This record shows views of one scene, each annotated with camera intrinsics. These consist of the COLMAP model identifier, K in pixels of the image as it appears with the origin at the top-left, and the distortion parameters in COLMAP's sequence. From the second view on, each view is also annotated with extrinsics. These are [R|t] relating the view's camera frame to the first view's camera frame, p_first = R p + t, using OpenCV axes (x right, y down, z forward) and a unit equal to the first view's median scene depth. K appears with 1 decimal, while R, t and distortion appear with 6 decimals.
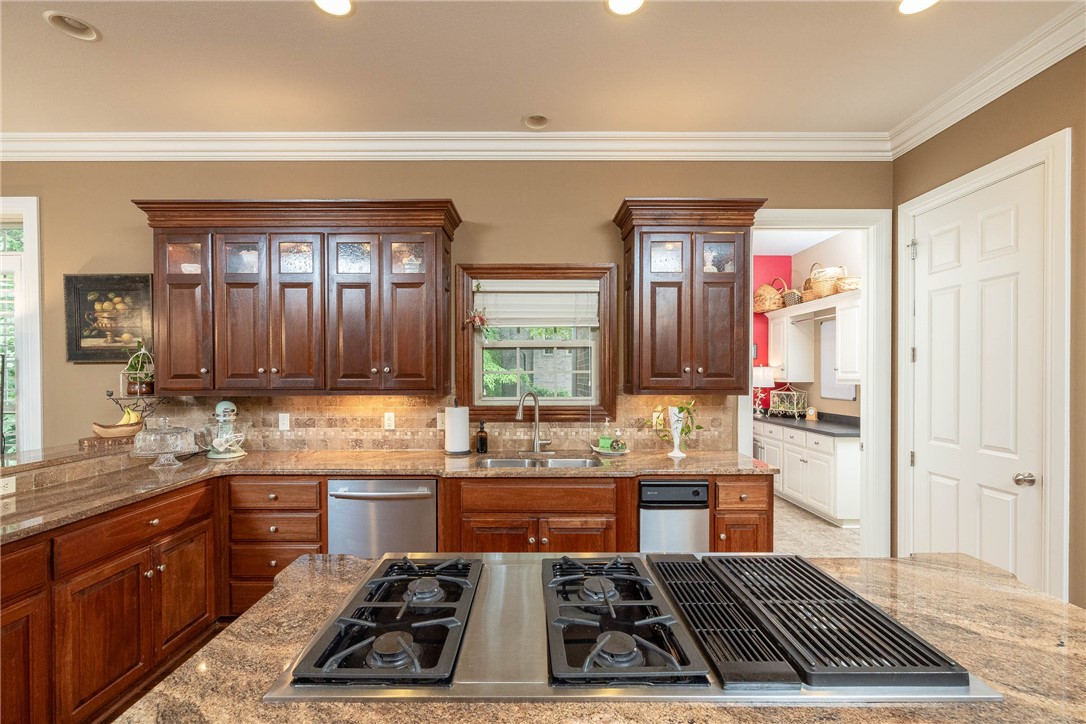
lens RADIAL K [[465.1, 0, 540.3], [0, 465.1, 375.5], [0, 0, 1]] dist [0.002102, 0.001034]
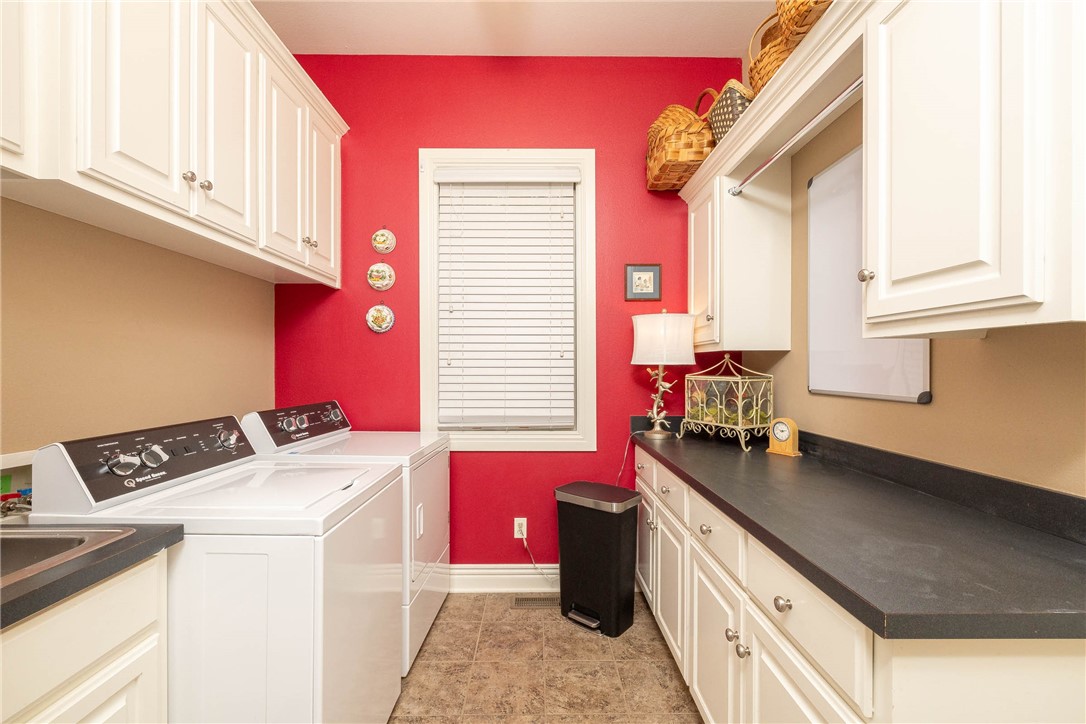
lens RADIAL K [[465.1, 0, 542.8], [0, 465.1, 364.2], [0, 0, 1]] dist [0.002102, 0.001034]
pose [[0.999931, 0.001482, 0.011639, 0.381979], [-0.001400, 0.999974, -0.007061, 0.028338], [-0.011649, 0.007044, 0.999907, 0.624338]]
